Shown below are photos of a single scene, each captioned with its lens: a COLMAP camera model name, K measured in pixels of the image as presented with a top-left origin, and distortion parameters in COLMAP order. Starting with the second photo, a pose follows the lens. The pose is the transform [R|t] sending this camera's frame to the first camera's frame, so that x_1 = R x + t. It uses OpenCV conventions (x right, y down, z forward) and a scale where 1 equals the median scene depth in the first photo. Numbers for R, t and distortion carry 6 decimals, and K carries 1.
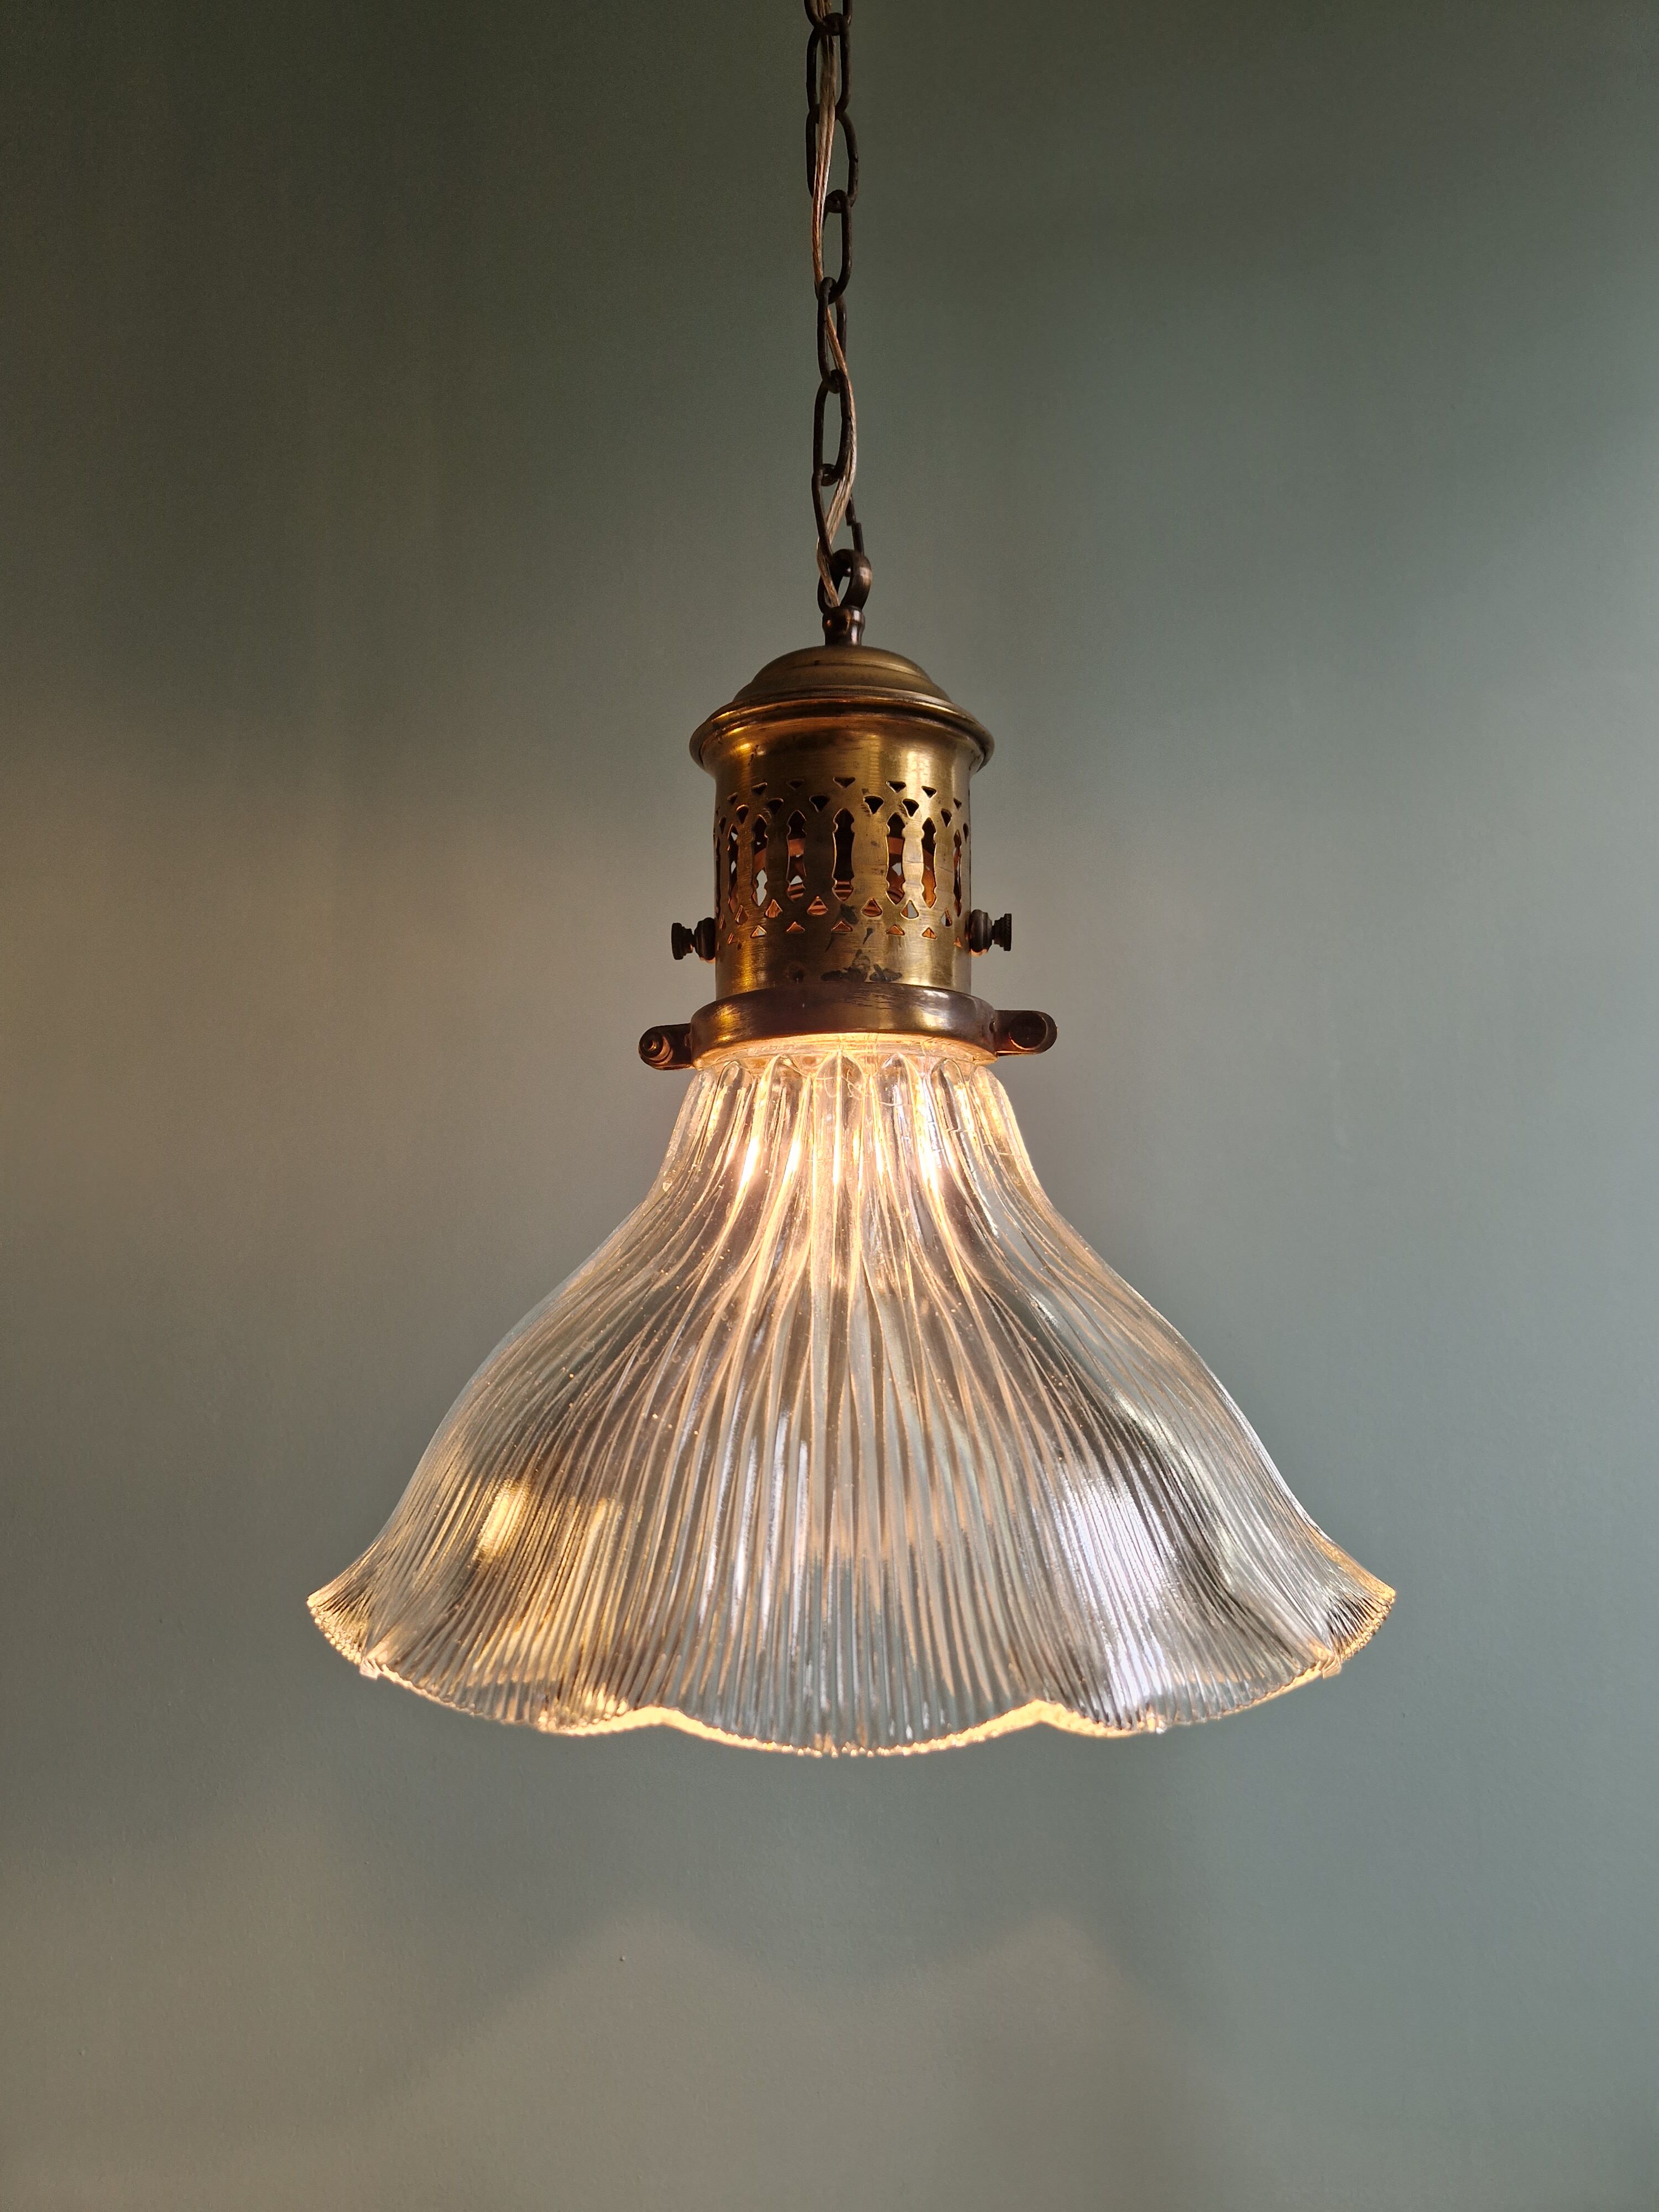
lens RADIAL K [[1487.8, 0, 829.5], [0, 1487.8, 1106.0], [0, 0, 1]] dist [0.062629, -0.050071]
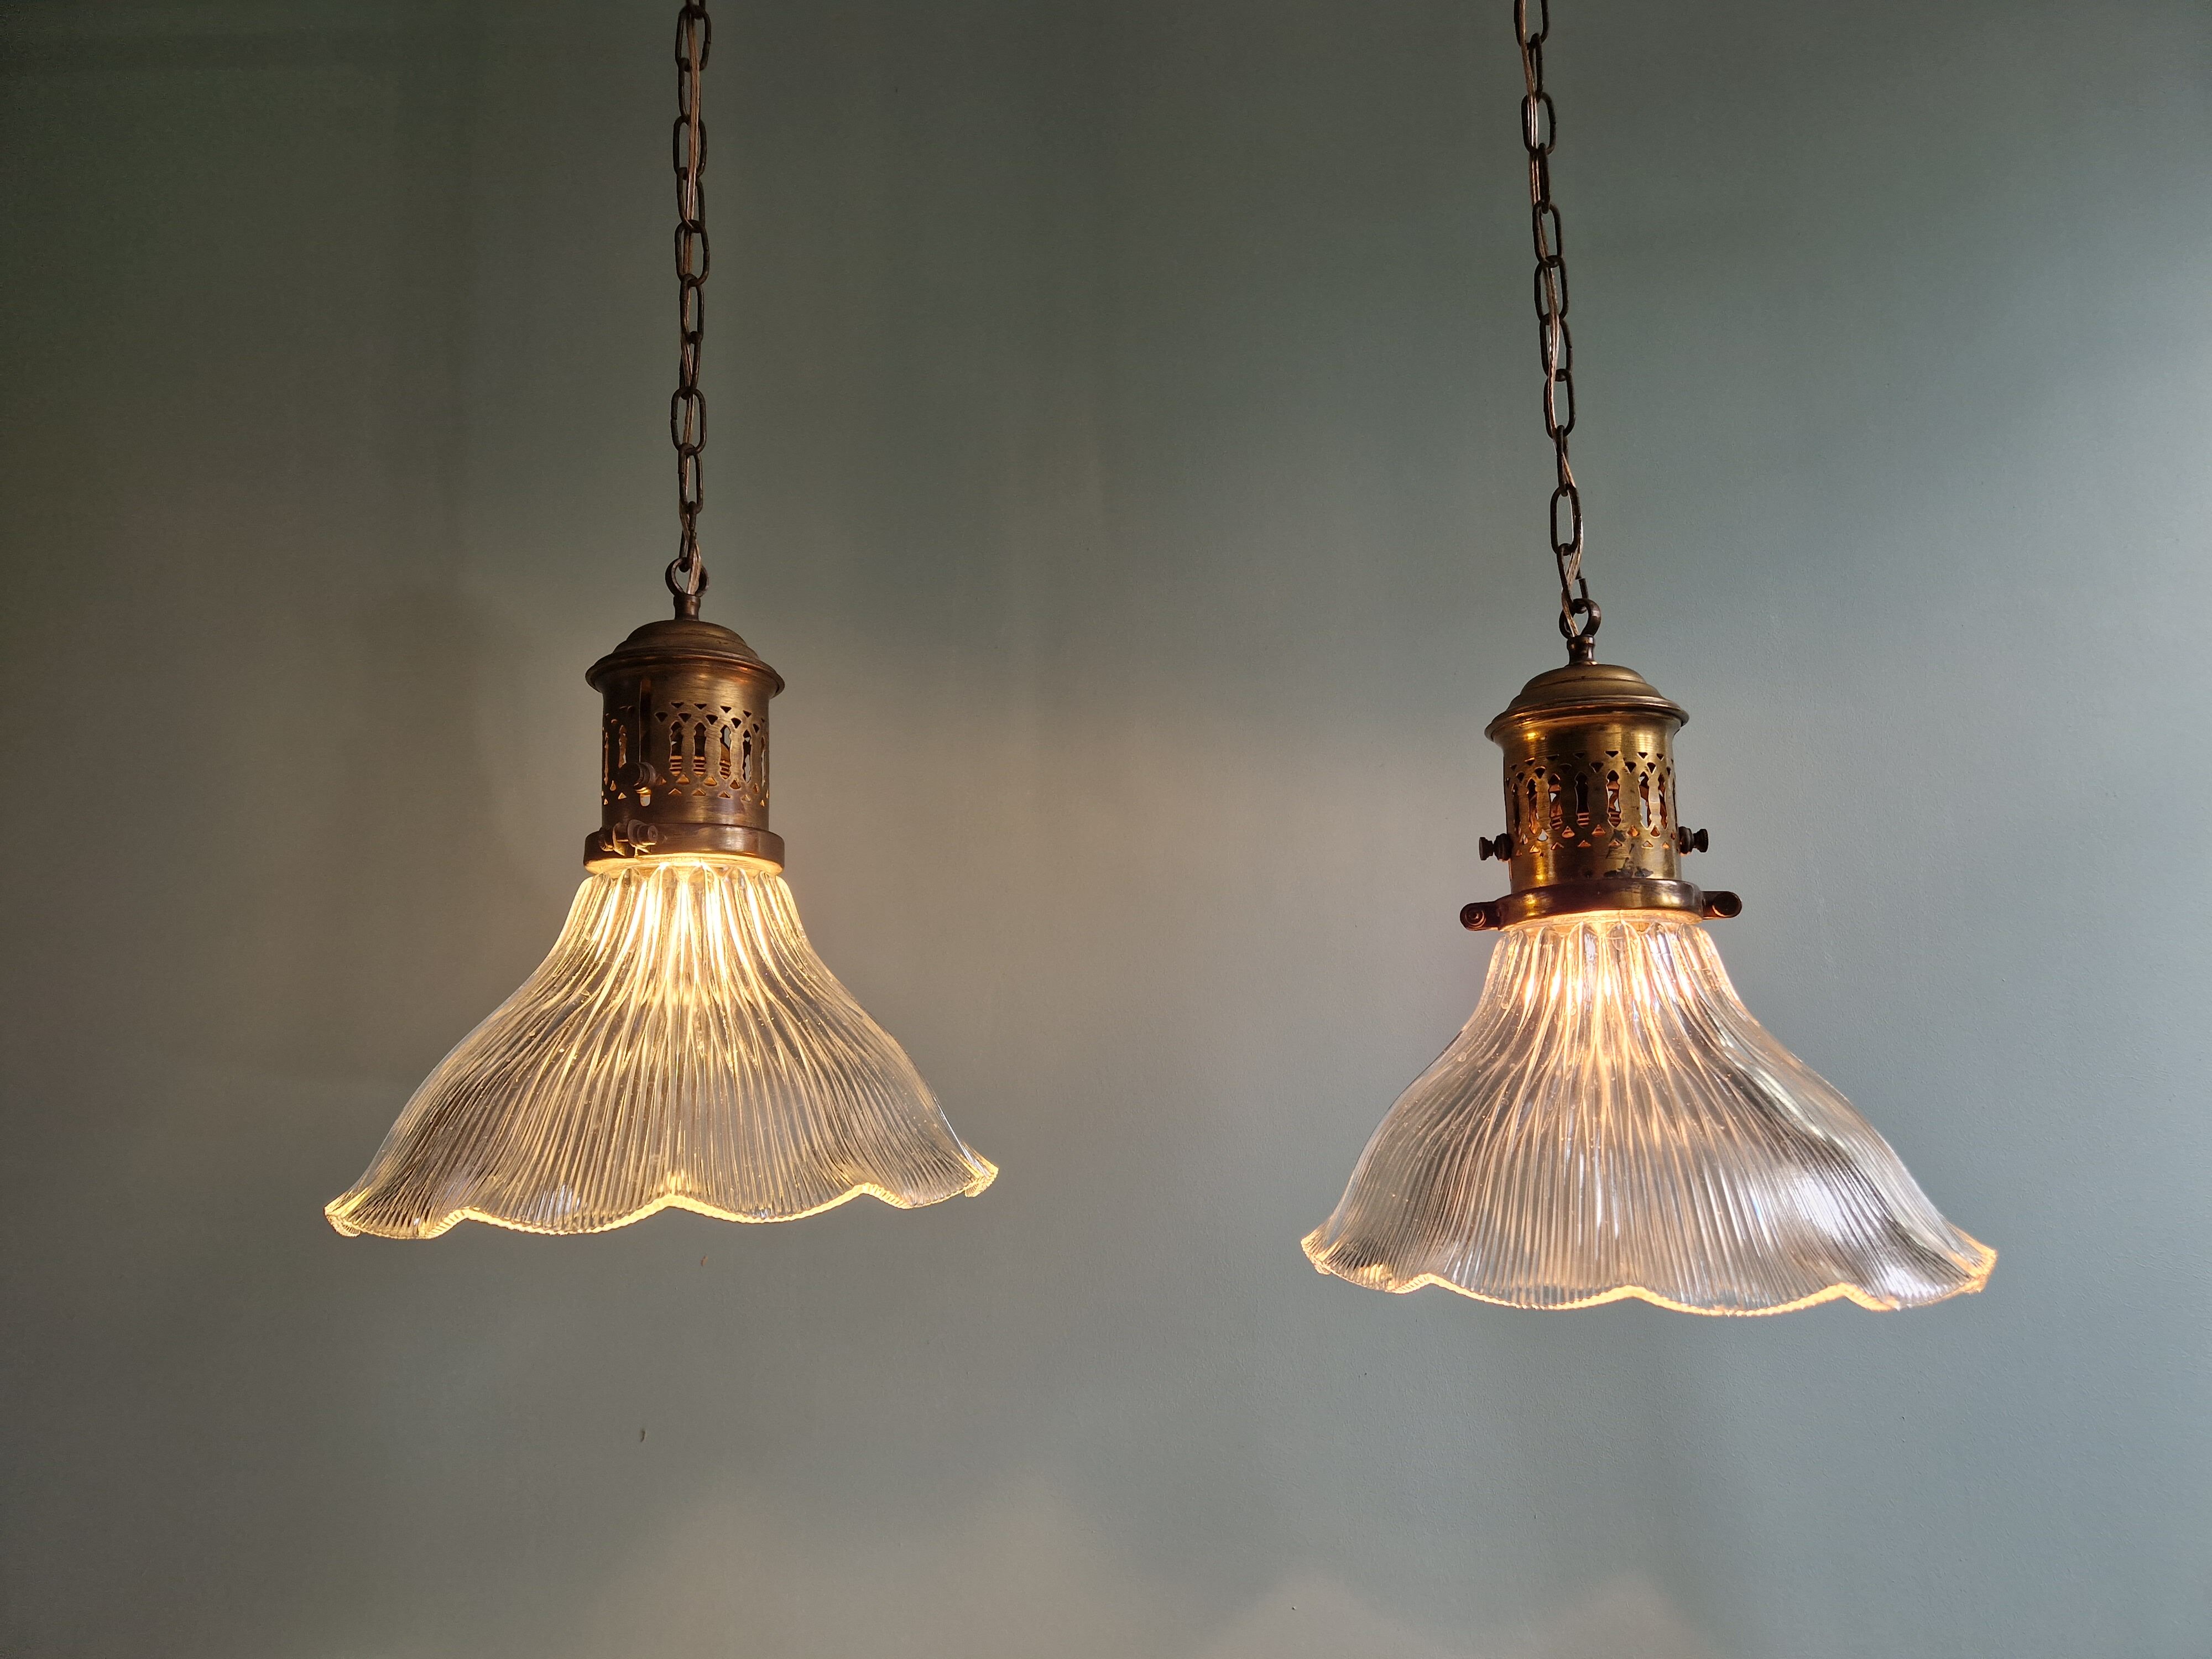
lens RADIAL K [[1487.8, 0, 1116.3], [0, 1487.8, 844.7], [0, 0, 1]] dist [0.062629, -0.050071]
pose [[0.999362, -0.013952, -0.032887, -0.476753], [0.012317, 0.998703, -0.049413, -0.045556], [0.033534, 0.048976, 0.998237, -0.637790]]
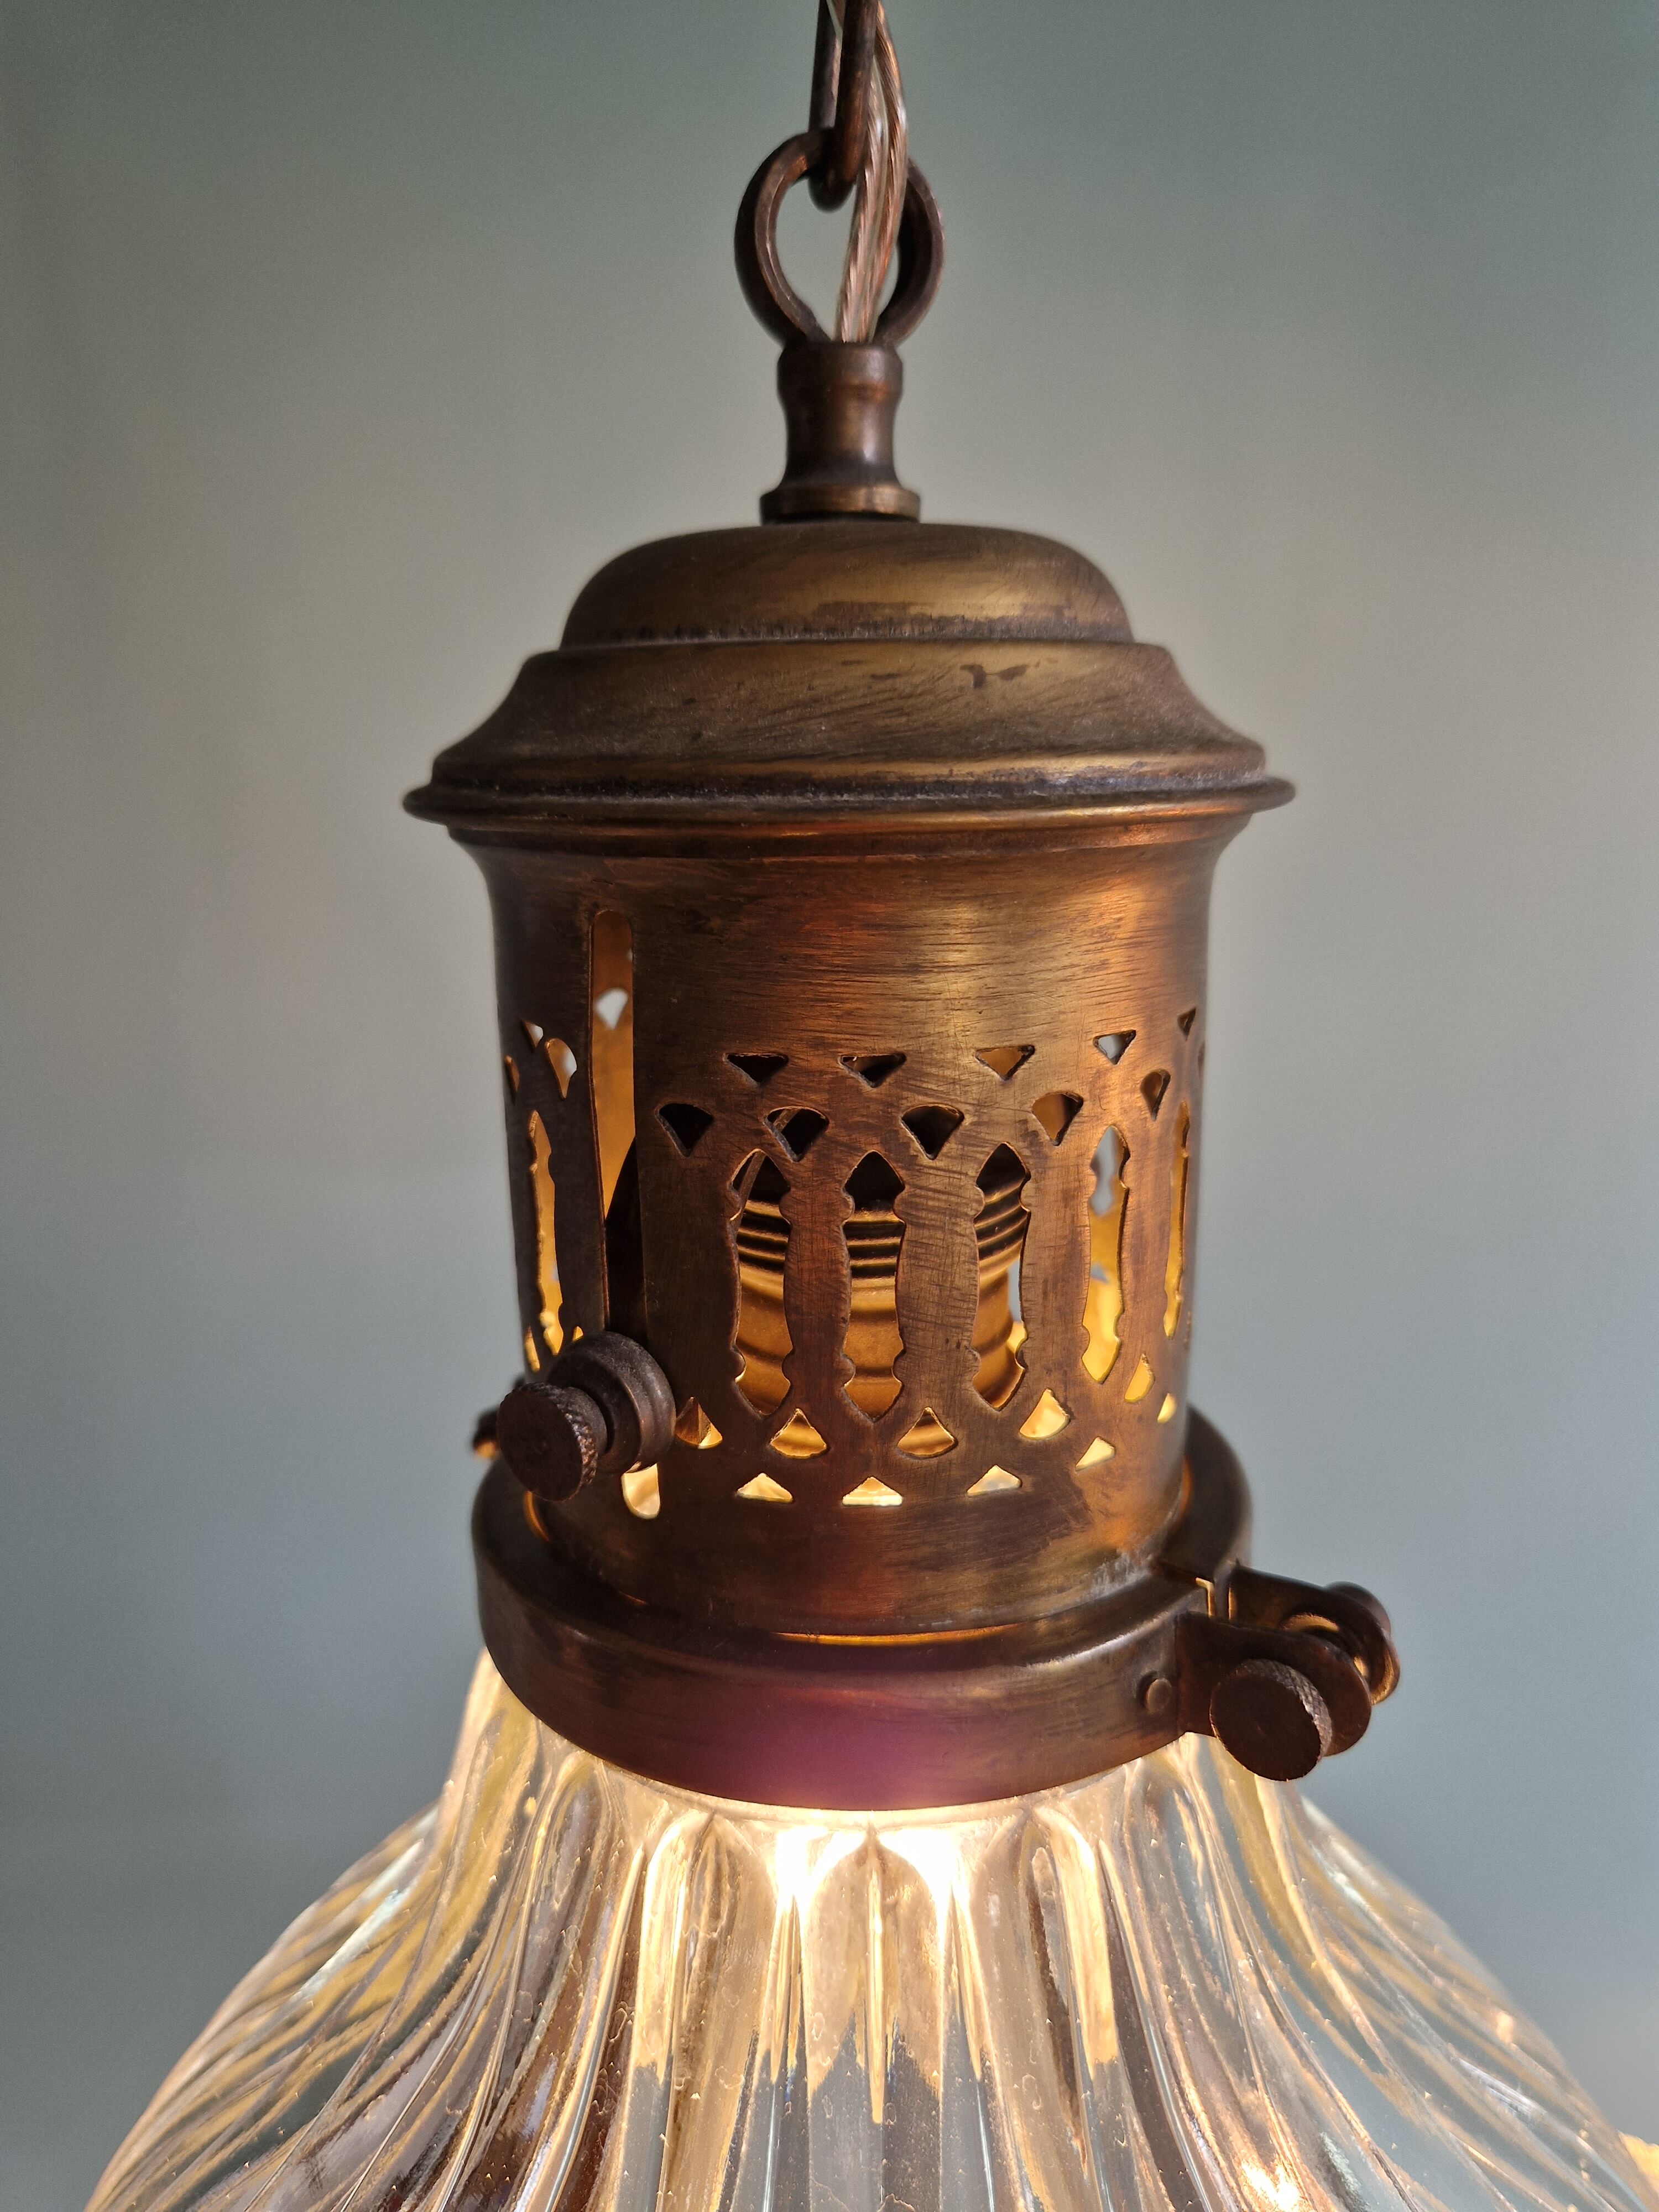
lens RADIAL K [[1487.8, 0, 829.5], [0, 1487.8, 1106.0], [0, 0, 1]] dist [0.062629, -0.050071]
pose [[0.917238, 0.127865, -0.377261, -0.884117], [0.026385, 0.925499, 0.377830, -0.404662], [0.397466, -0.356513, 0.845529, 0.738036]]
